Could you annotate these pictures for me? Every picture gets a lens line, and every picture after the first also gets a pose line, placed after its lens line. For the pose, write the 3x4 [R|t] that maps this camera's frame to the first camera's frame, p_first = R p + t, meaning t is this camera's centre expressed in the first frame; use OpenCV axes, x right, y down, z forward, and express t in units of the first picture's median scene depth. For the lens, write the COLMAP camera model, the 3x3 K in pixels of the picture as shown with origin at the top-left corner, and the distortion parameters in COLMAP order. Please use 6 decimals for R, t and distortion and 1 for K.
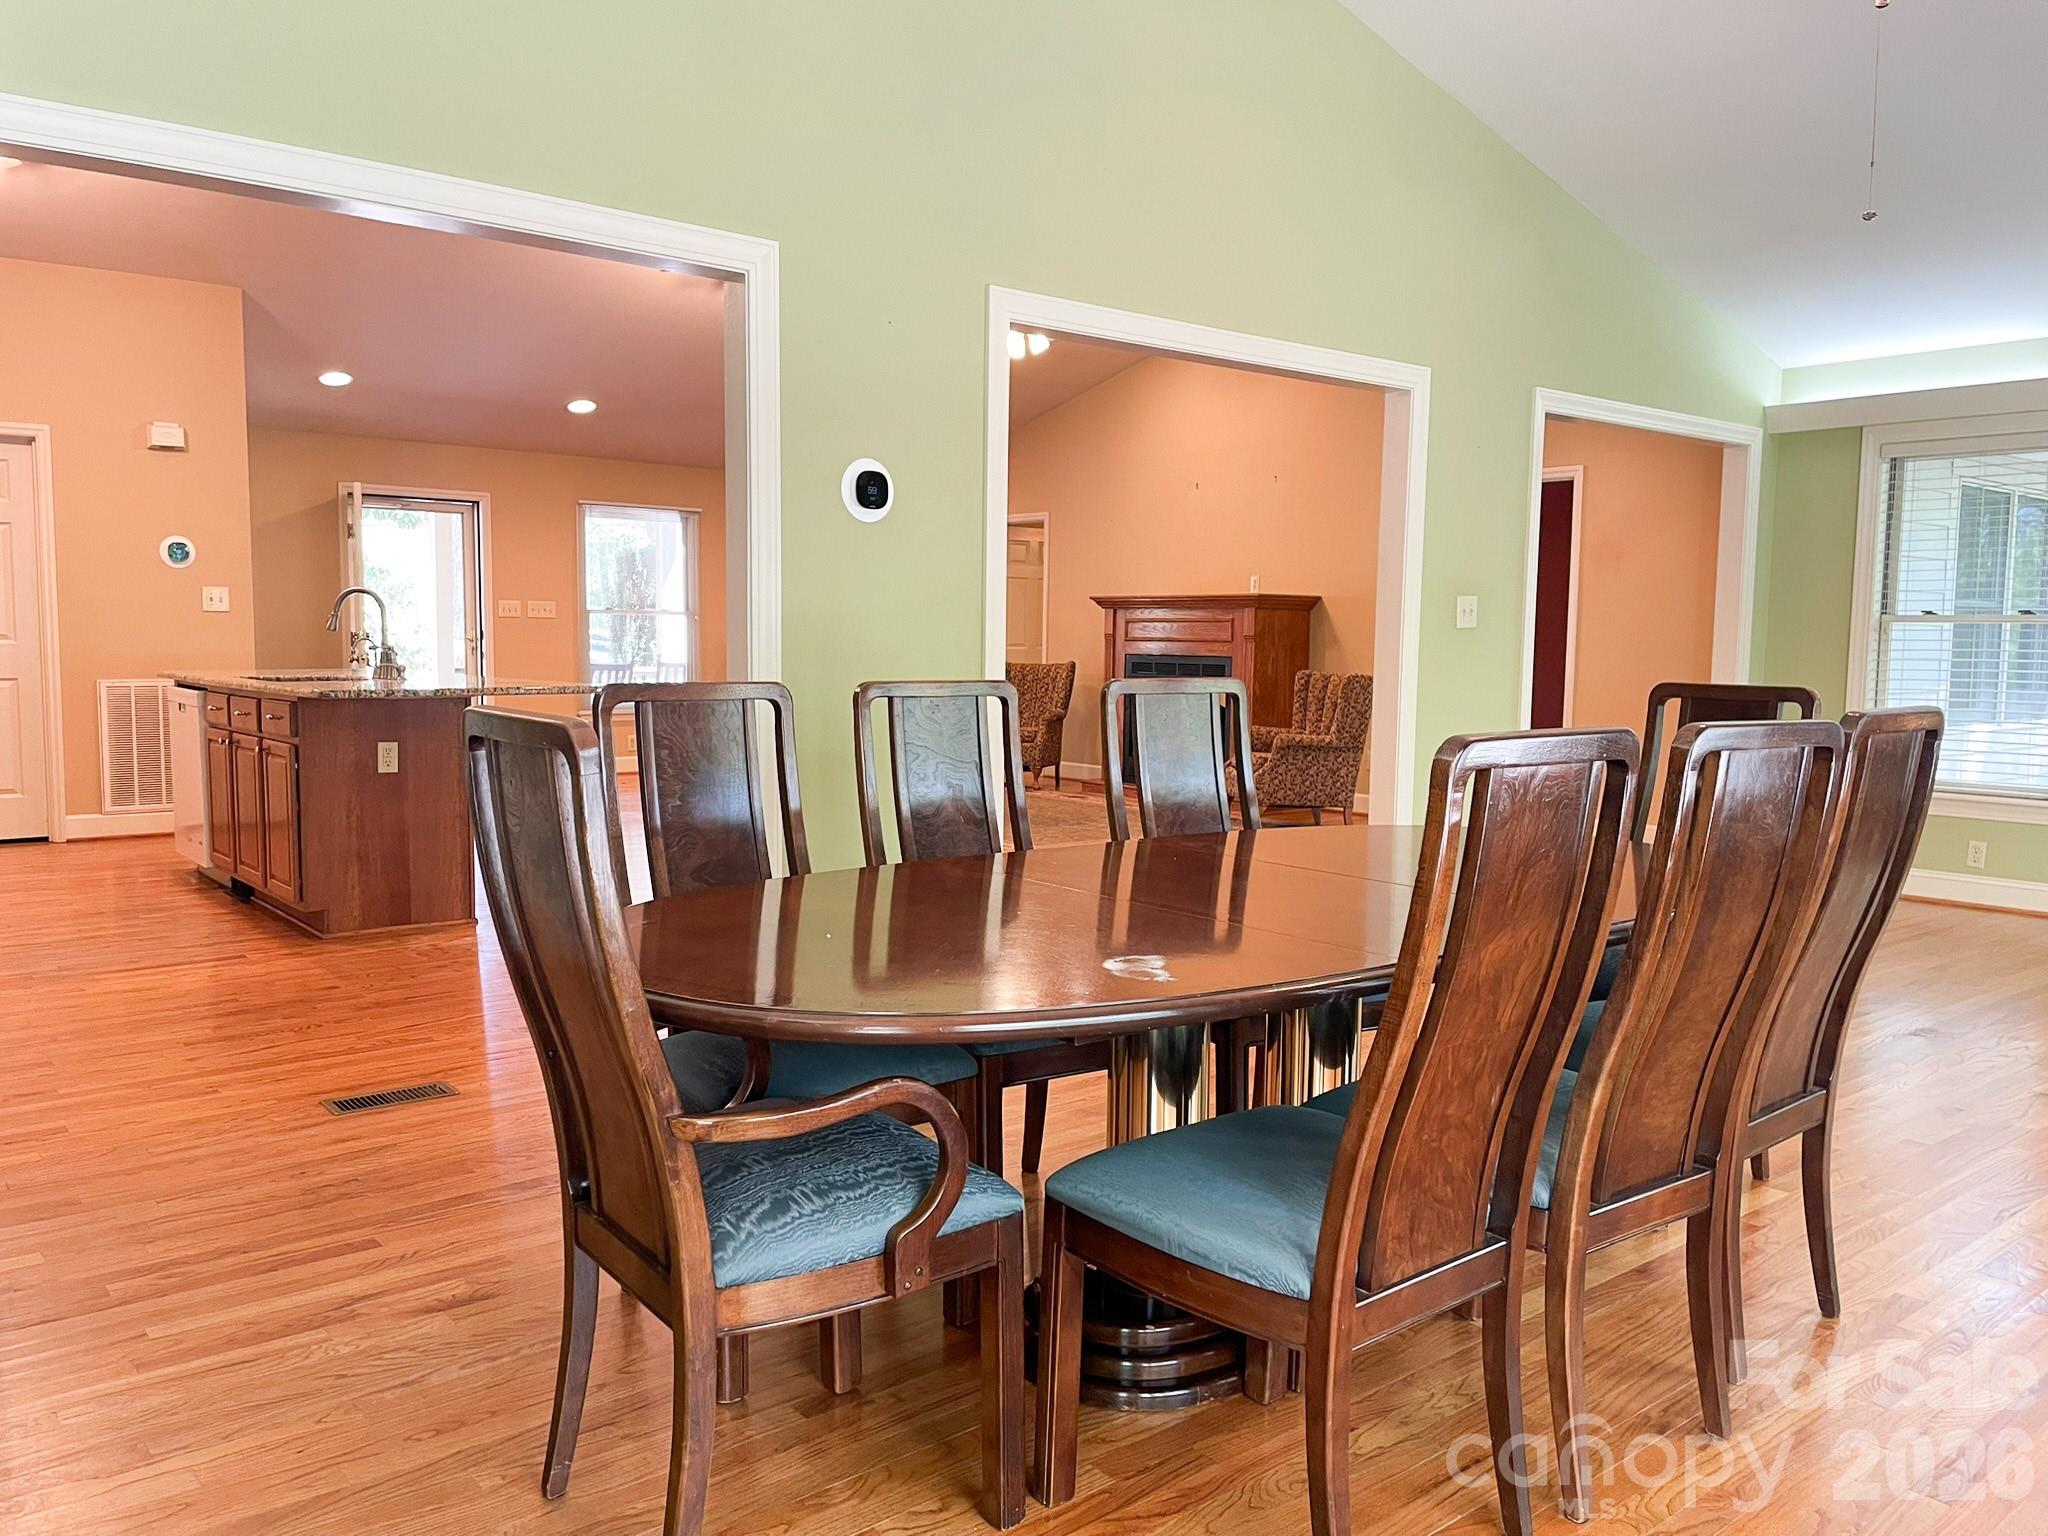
lens RADIAL K [[1542.1, 0, 1016.3], [0, 1542.1, 766.4], [0, 0, 1]] dist [0.091707, -0.116054]
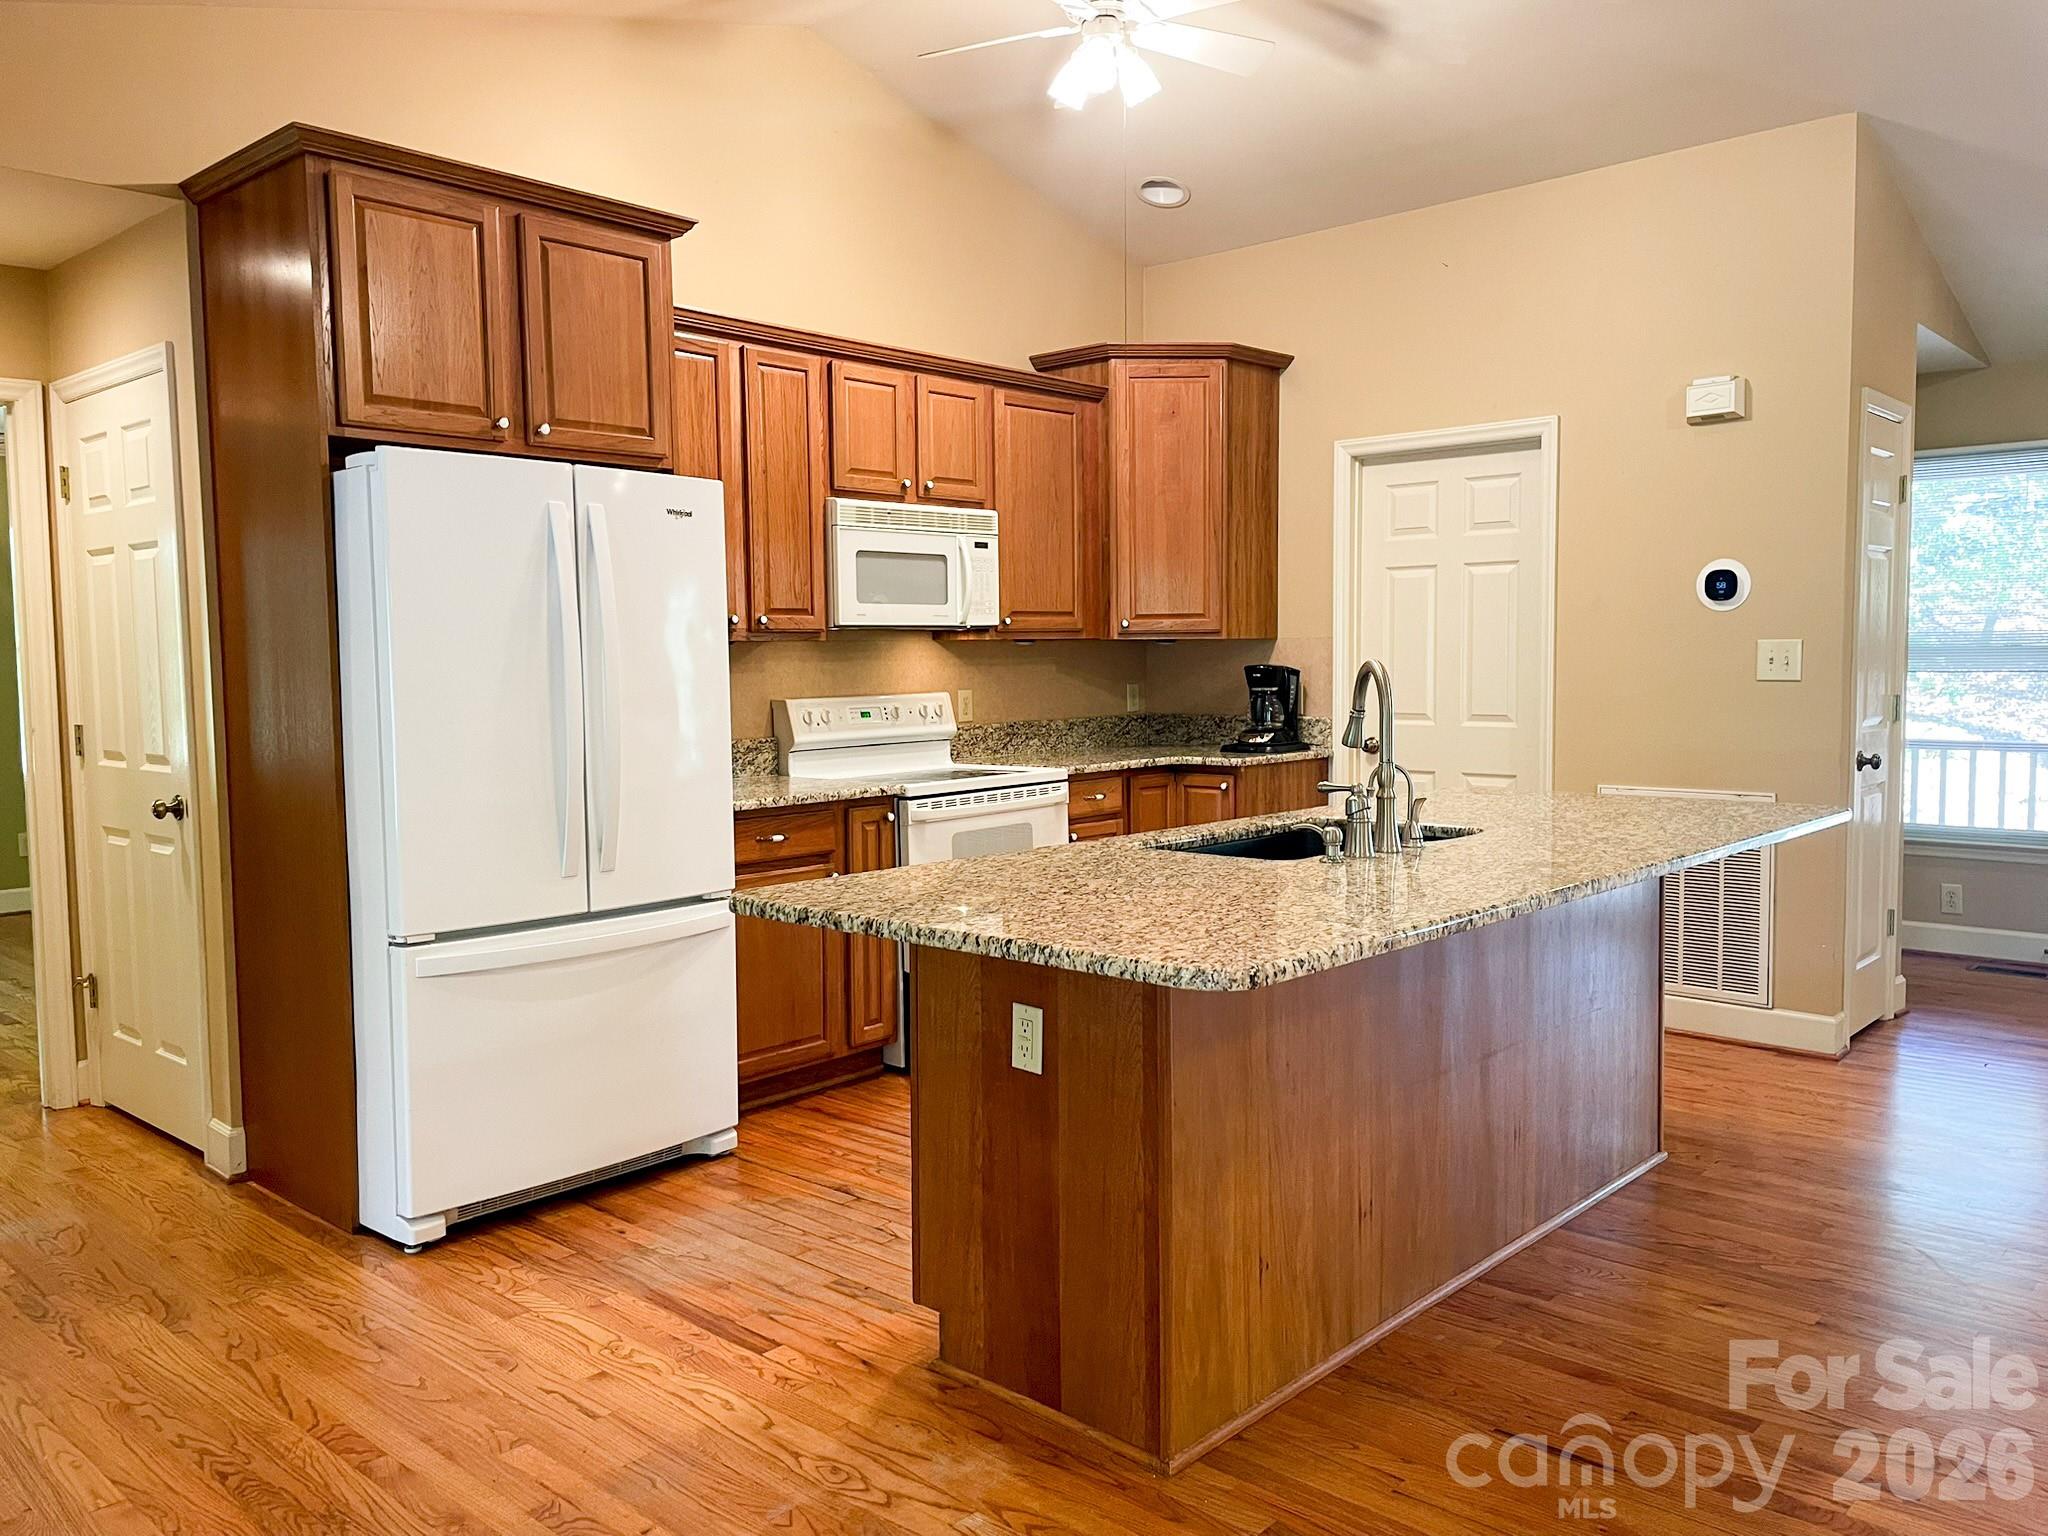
lens RADIAL K [[1542.1, 0, 1034.2], [0, 1542.1, 768.1], [0, 0, 1]] dist [0.091707, -0.116054]
pose [[0.148939, 0.061574, -0.986927, 0.035160], [-0.073176, 0.996009, 0.051098, -0.077000], [0.986135, 0.064609, 0.152850, 0.646443]]
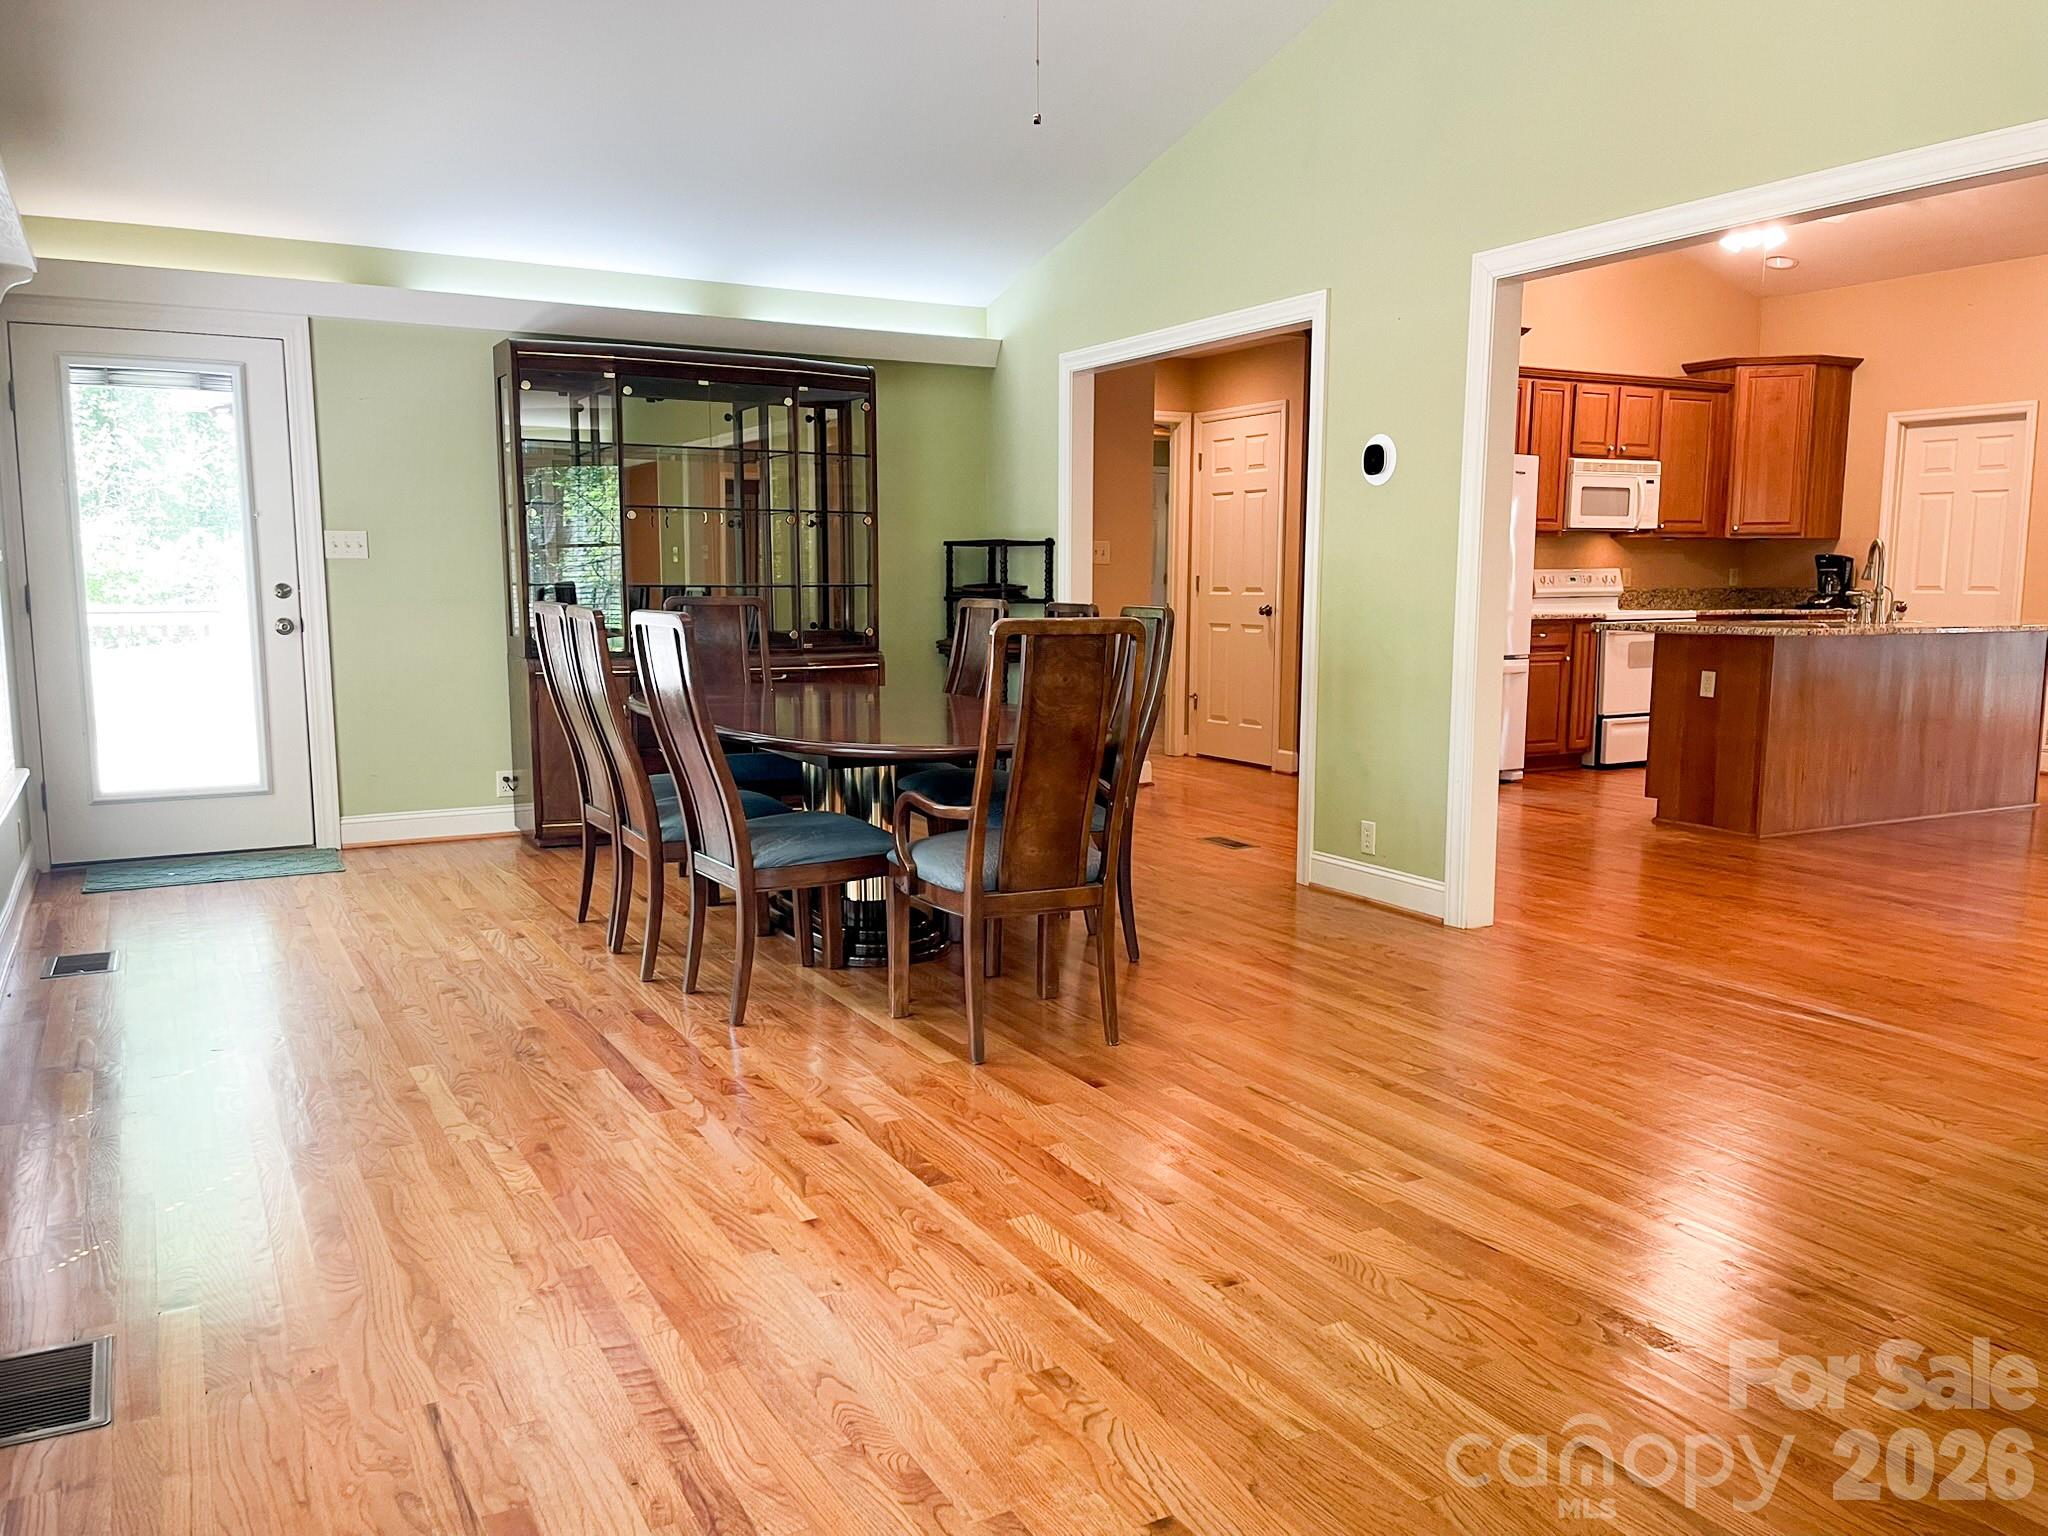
lens RADIAL K [[1542.1, 0, 1036.0], [0, 1542.1, 775.0], [0, 0, 1]] dist [0.091707, -0.116054]
pose [[-0.175124, 0.114908, -0.977818, 0.607765], [-0.091128, 0.987011, 0.132309, -0.034094], [0.980320, 0.112277, -0.162378, 0.486376]]
